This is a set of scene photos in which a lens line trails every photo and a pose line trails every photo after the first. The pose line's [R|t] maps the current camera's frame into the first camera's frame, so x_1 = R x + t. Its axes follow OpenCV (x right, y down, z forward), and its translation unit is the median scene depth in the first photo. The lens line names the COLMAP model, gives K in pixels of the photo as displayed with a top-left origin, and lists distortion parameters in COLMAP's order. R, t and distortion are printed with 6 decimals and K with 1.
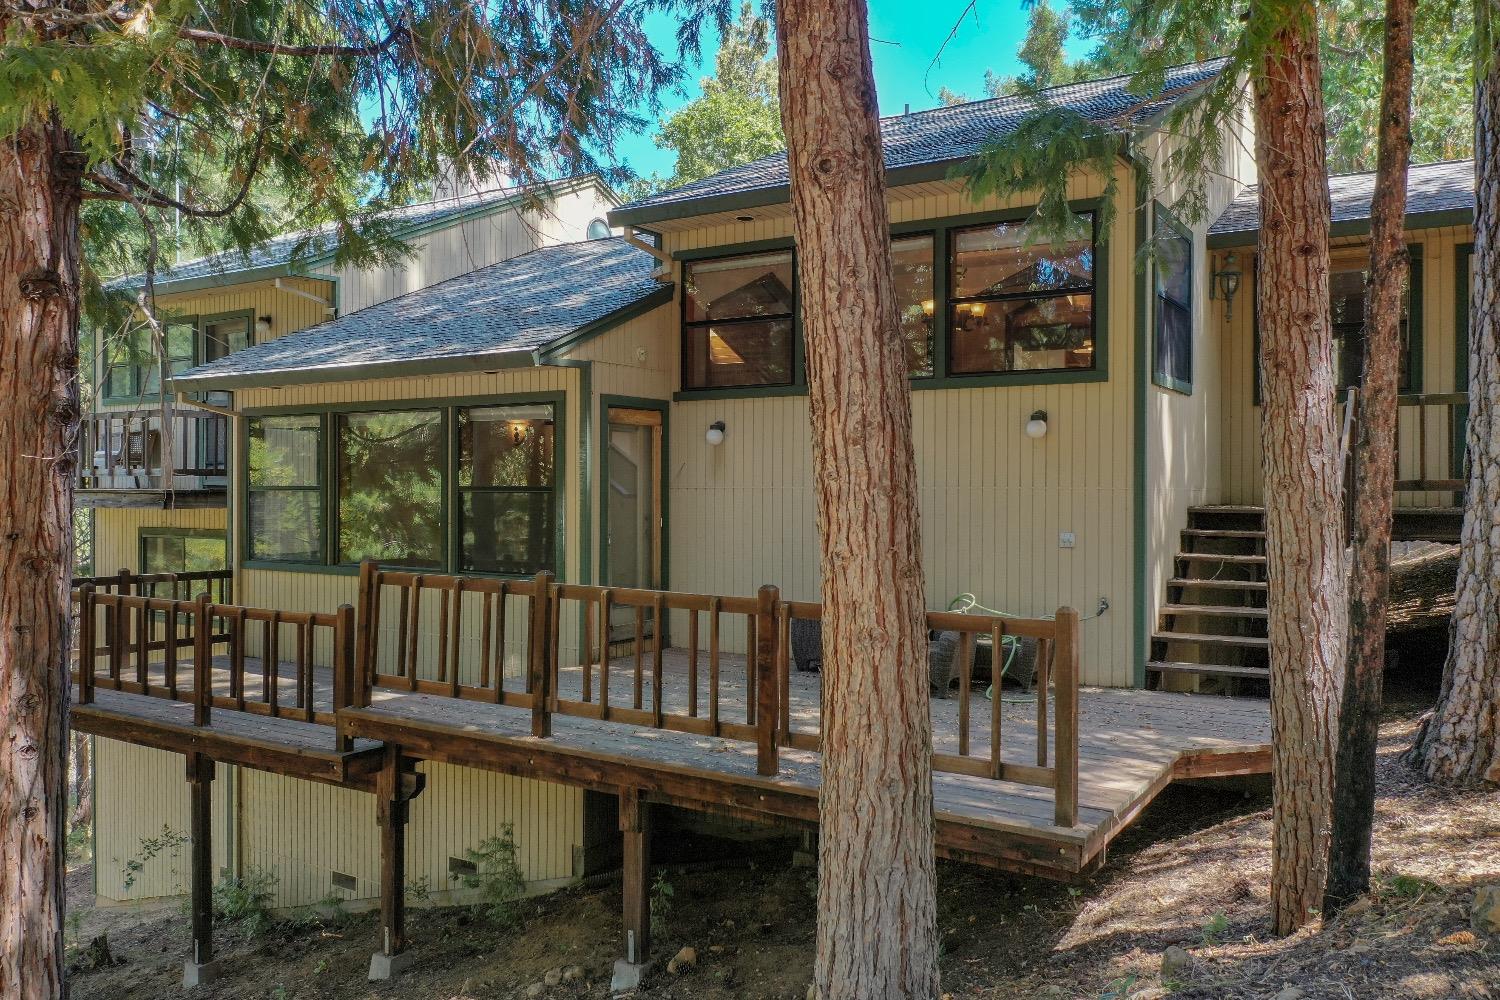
lens RADIAL K [[1176.4, 0, 748.5], [0, 1176.4, 498.2], [0, 0, 1]] dist [-0.006434, -0.002767]
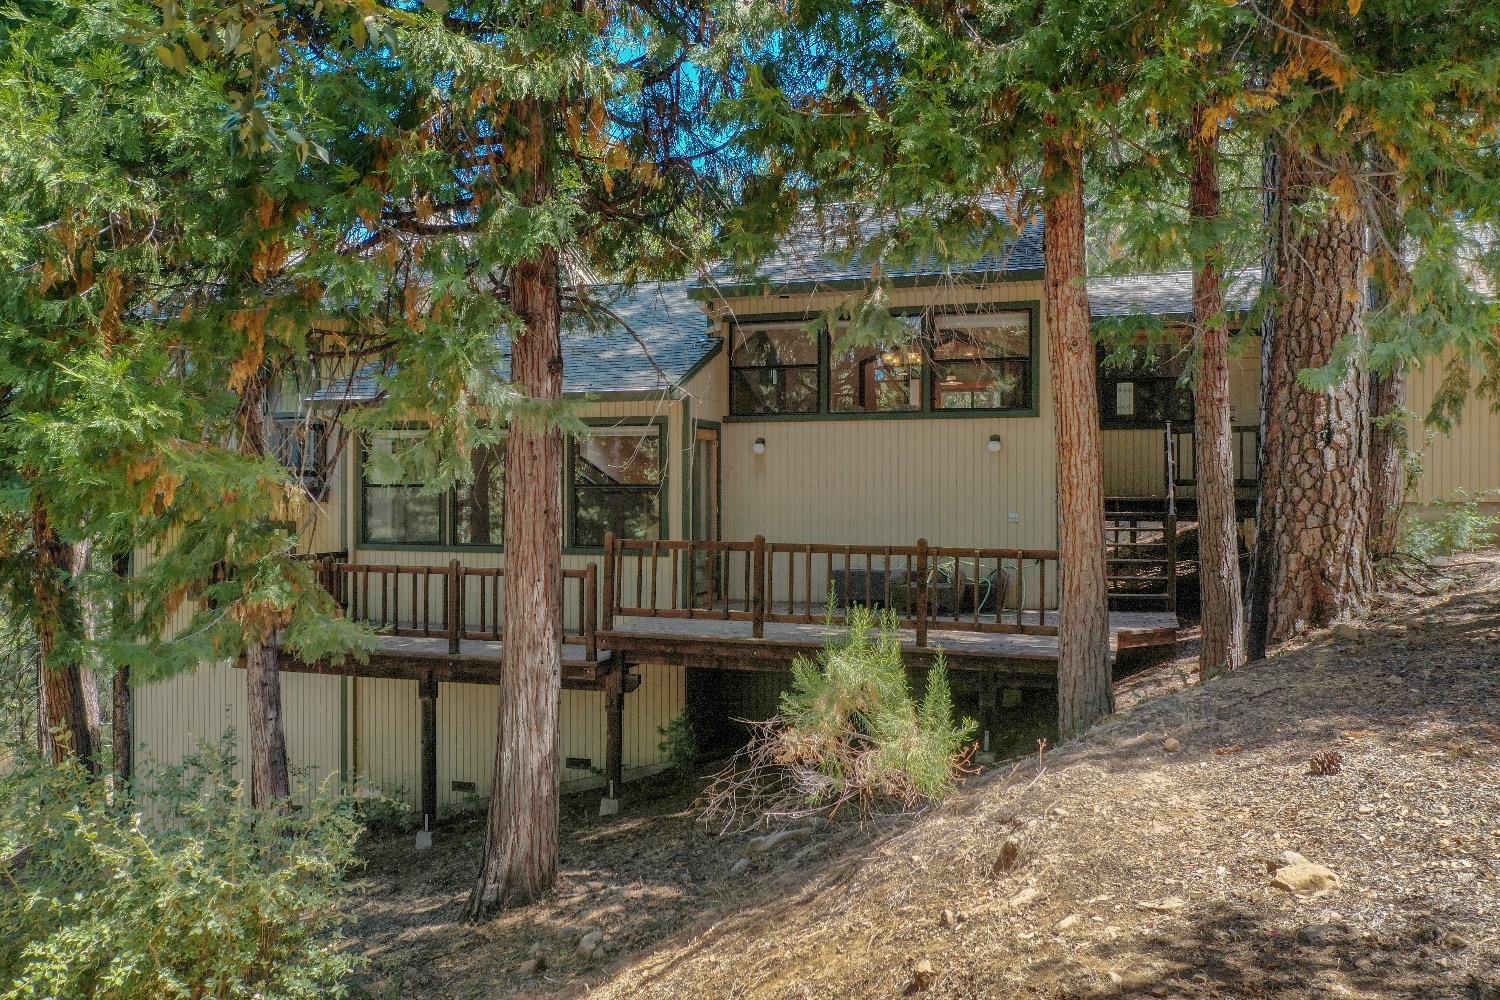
lens RADIAL K [[1176.4, 0, 751.2], [0, 1176.4, 498.1], [0, 0, 1]] dist [-0.006434, -0.002767]
pose [[0.970412, -0.003975, 0.241423, -0.440823], [0.003980, 0.999992, 0.000465, 0.007839], [-0.241422, 0.000510, 0.970420, -0.434179]]
